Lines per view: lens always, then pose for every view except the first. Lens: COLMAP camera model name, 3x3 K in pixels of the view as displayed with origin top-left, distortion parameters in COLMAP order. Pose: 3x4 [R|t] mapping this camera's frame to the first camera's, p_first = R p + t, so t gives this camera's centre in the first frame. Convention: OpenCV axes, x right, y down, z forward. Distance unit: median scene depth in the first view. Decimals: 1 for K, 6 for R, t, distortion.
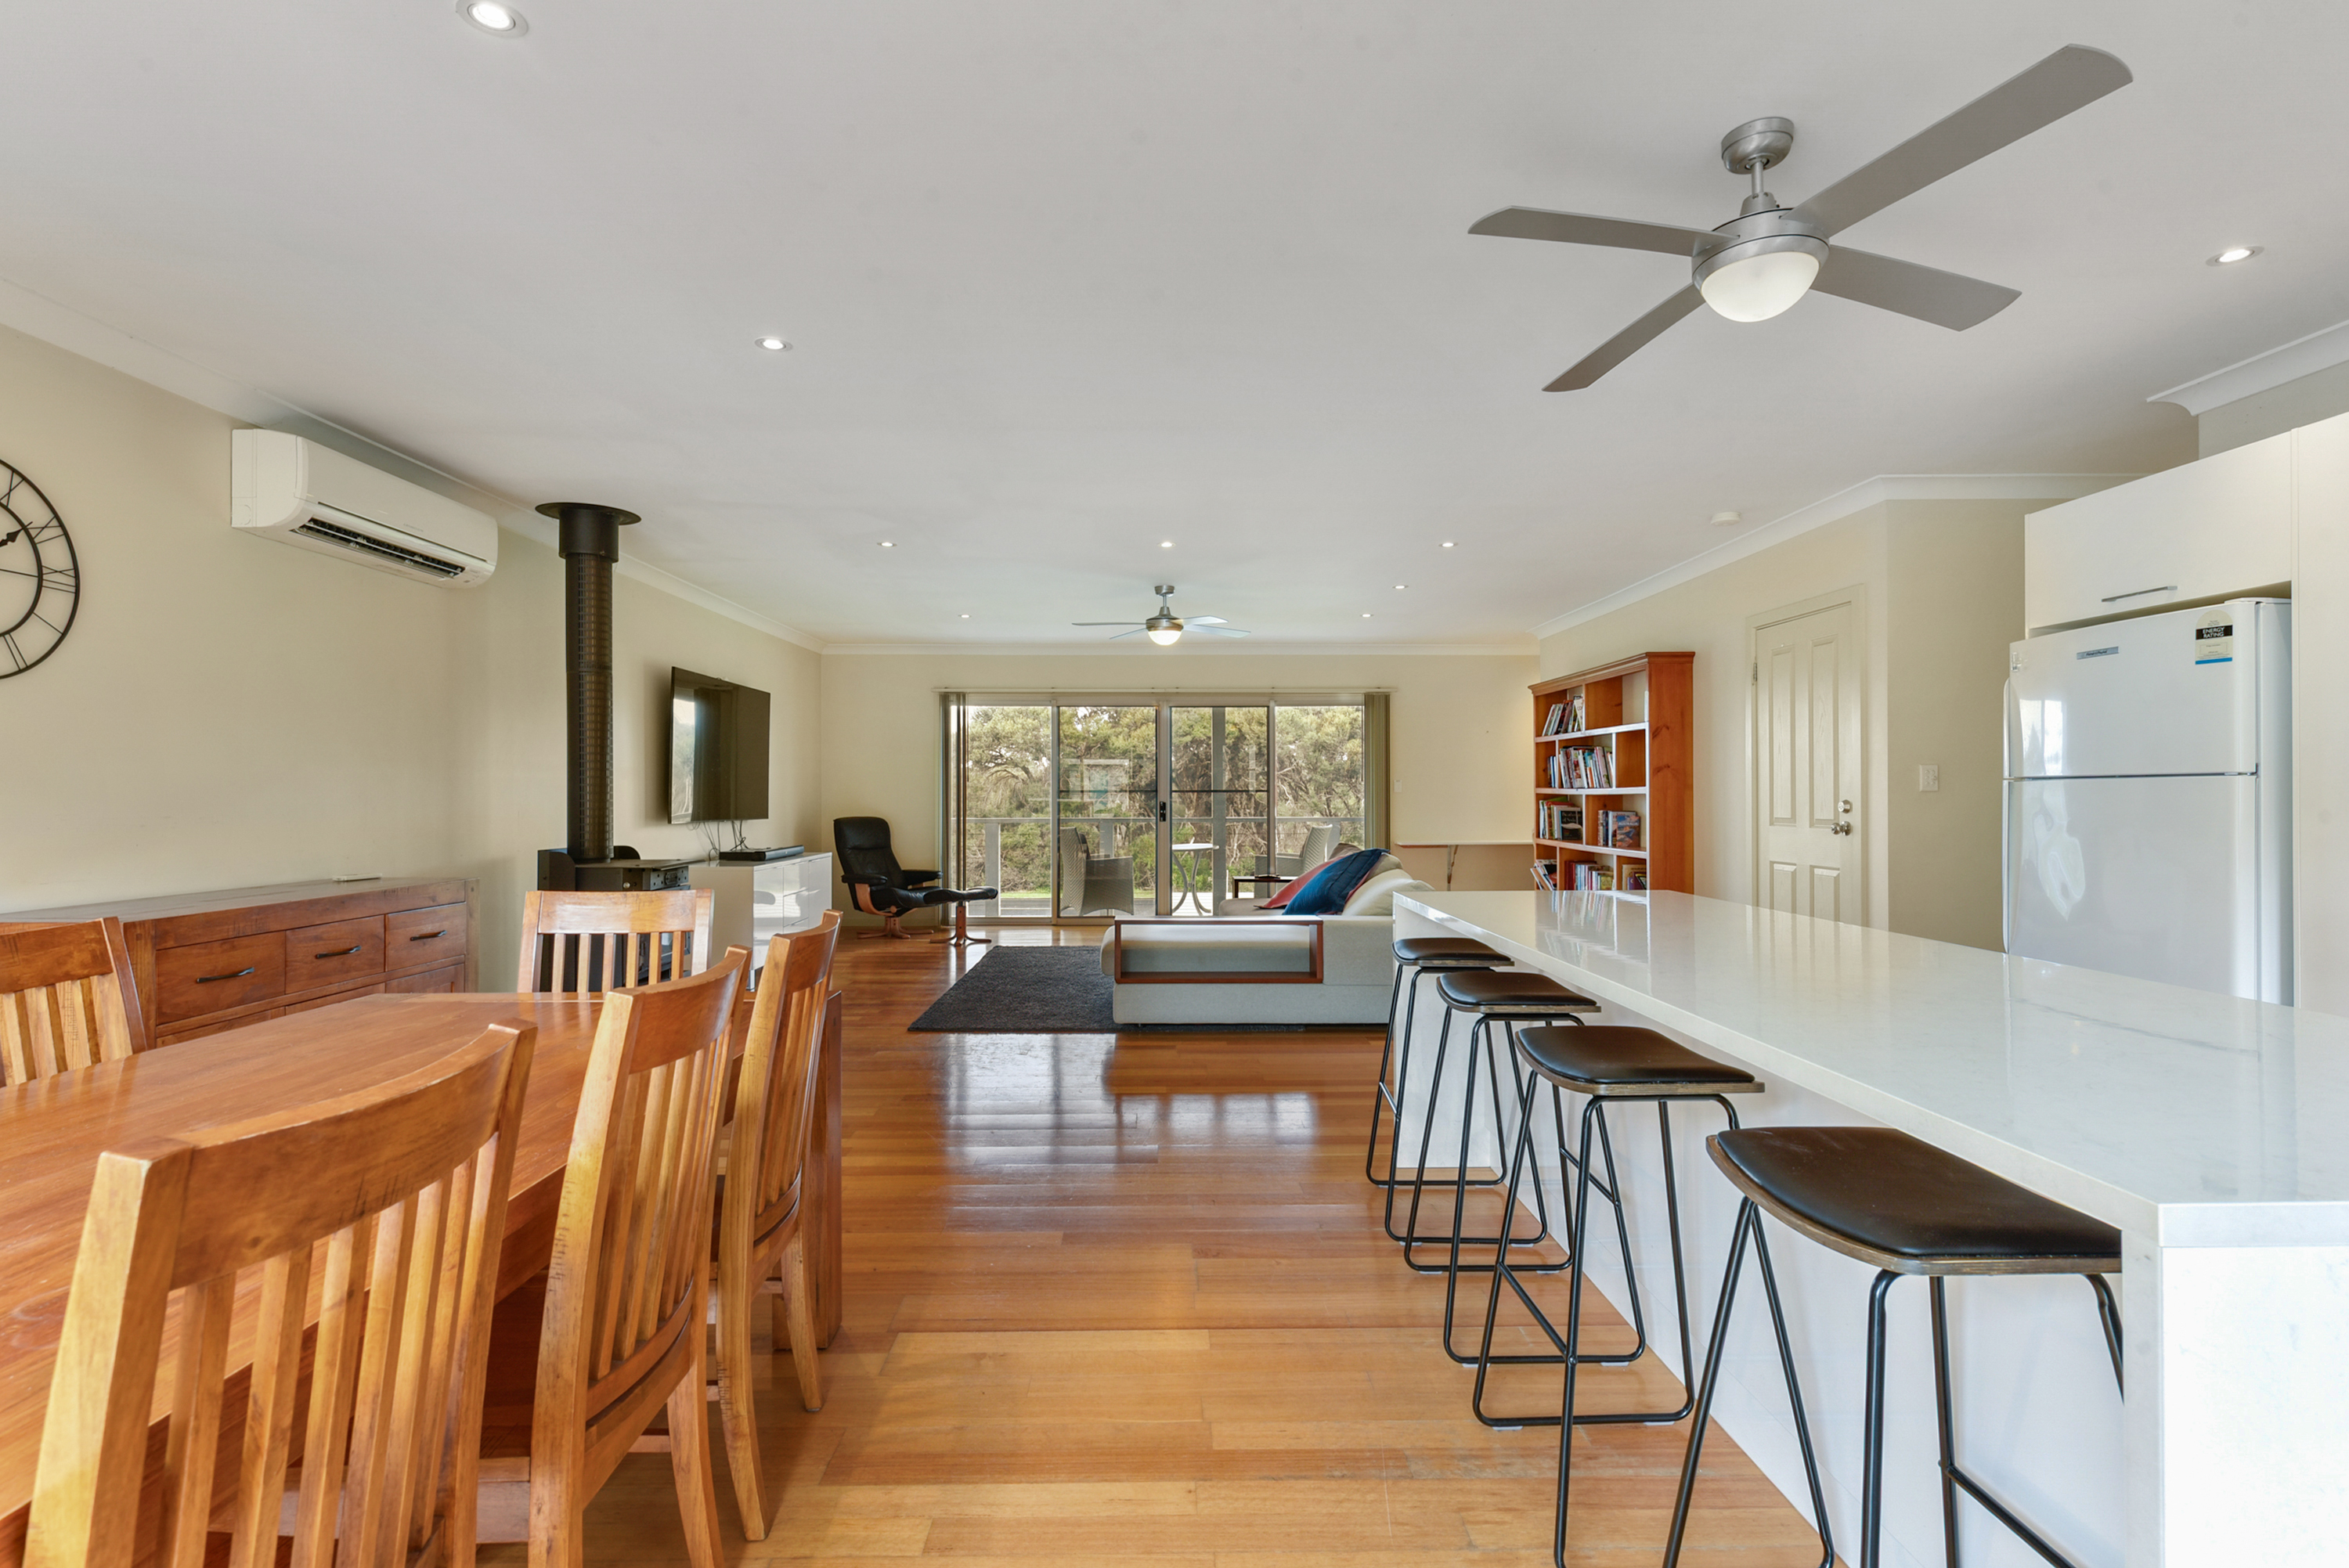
lens RADIAL K [[1160.6, 0, 1171.1], [0, 1160.6, 789.2], [0, 0, 1]] dist [-0.001139, -0.000010]
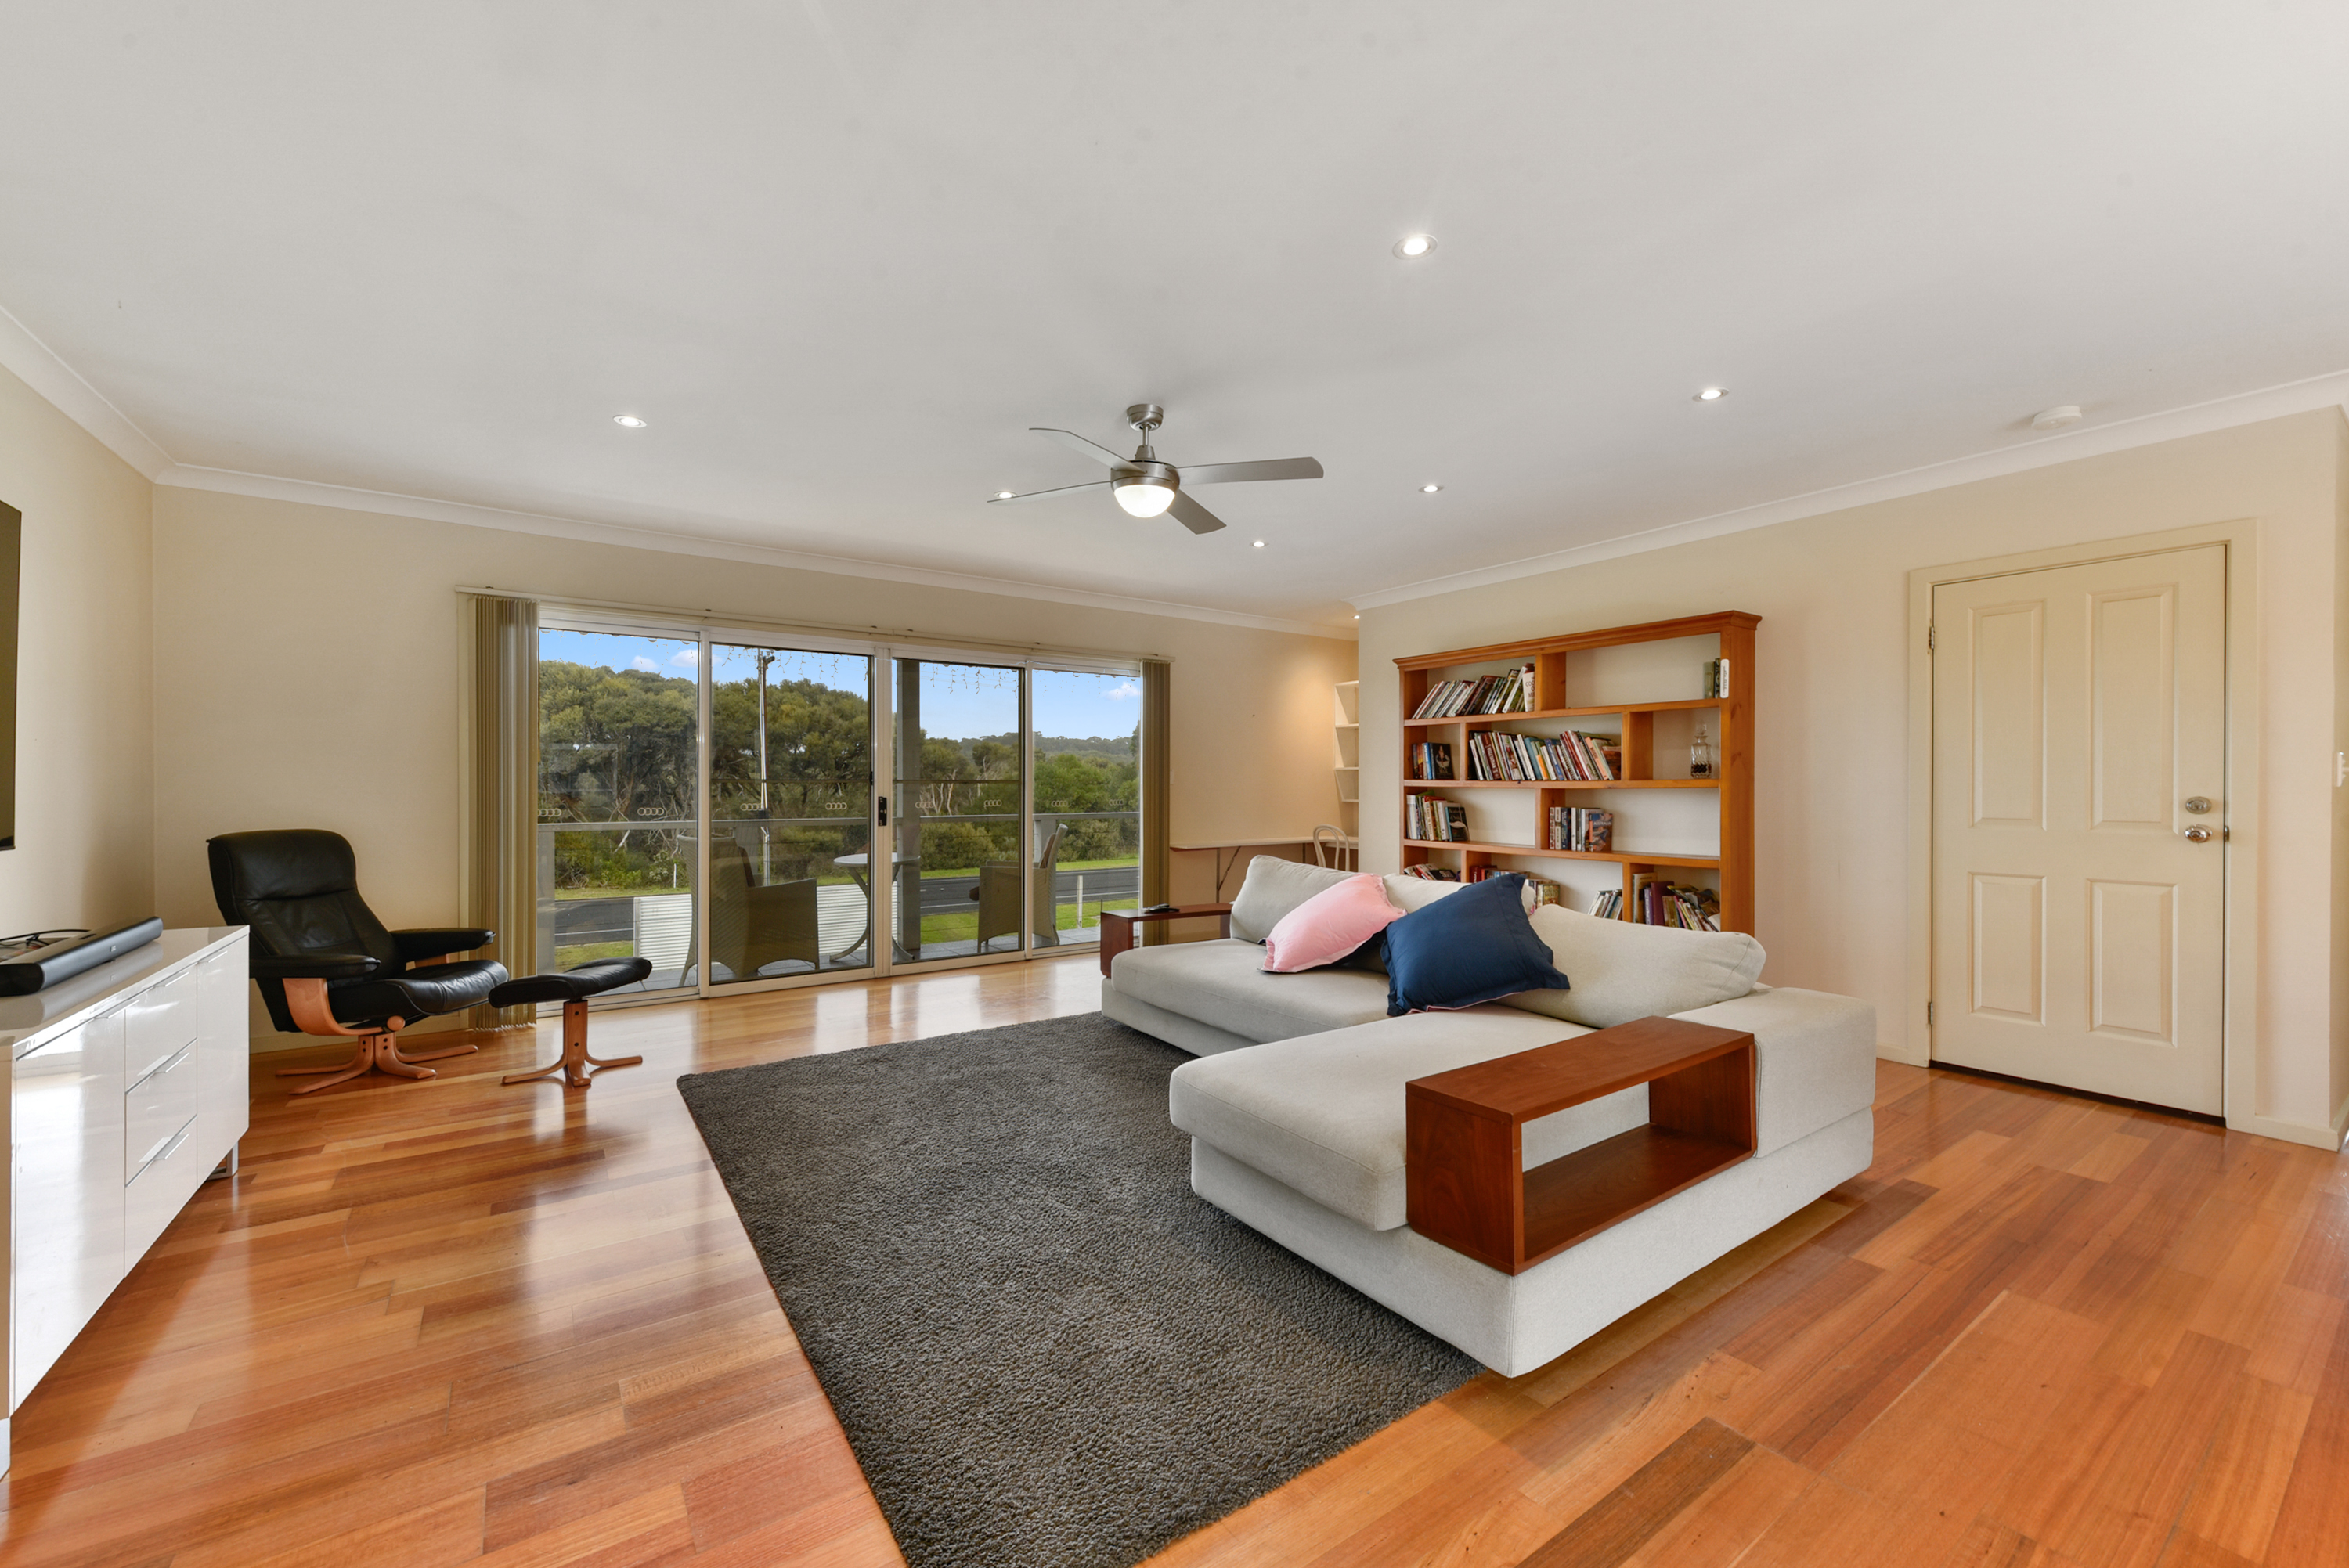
lens RADIAL K [[932.8, 0, 1180.3], [0, 932.8, 782.2], [0, 0, 1]] dist [0.009035, 0.000156]
pose [[0.824798, 0.004606, 0.565409, -0.205654], [-0.005852, 0.999983, 0.000390, 0.001326], [-0.565397, -0.003631, 0.824811, 0.531402]]
